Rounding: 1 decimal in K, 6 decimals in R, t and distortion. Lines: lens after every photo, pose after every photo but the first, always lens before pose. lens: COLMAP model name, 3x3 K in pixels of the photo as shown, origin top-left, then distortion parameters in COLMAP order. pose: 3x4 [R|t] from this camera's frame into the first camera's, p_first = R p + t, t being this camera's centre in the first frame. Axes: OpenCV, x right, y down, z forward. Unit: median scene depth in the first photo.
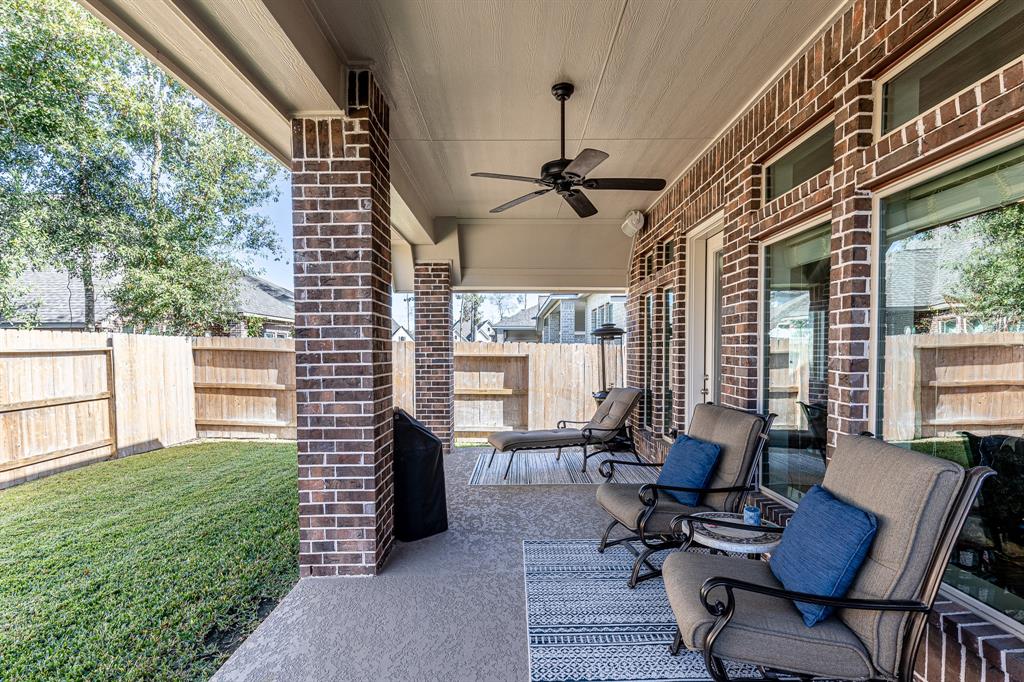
lens RADIAL K [[471.8, 0, 512.4], [0, 471.8, 349.9], [0, 0, 1]] dist [0.002248, -0.000584]
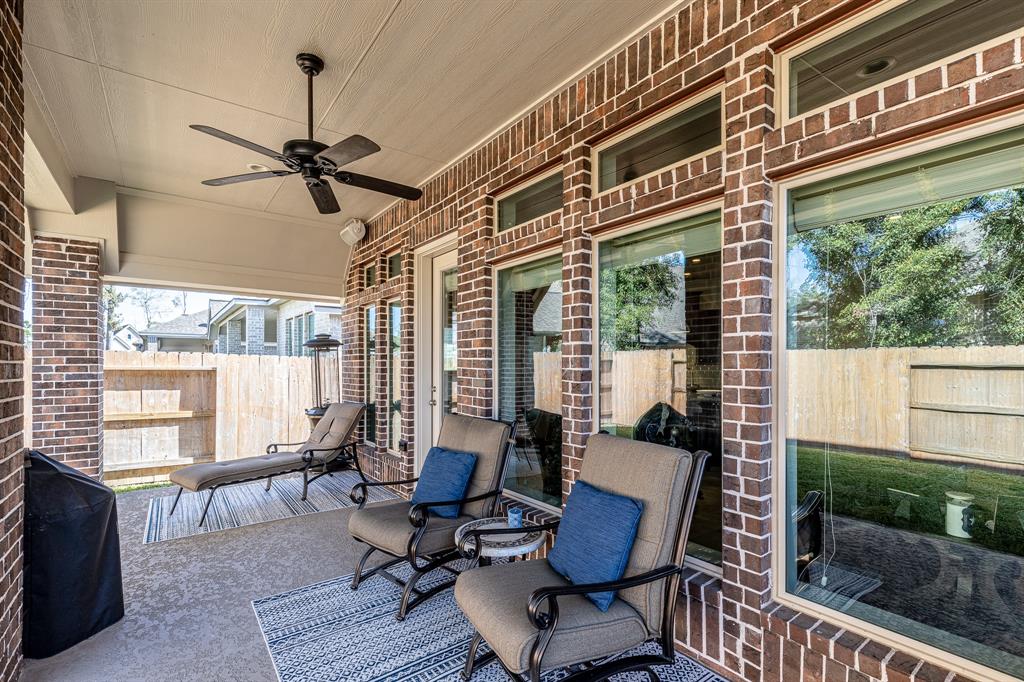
lens RADIAL K [[466.6, 0, 507.1], [0, 466.6, 352.0], [0, 0, 1]] dist [0.005885, -0.000436]
pose [[0.813714, 0.019003, 0.580954, -0.077139], [-0.004961, 0.999656, -0.025750, 0.002083], [-0.581244, 0.018071, 0.813529, 0.084772]]
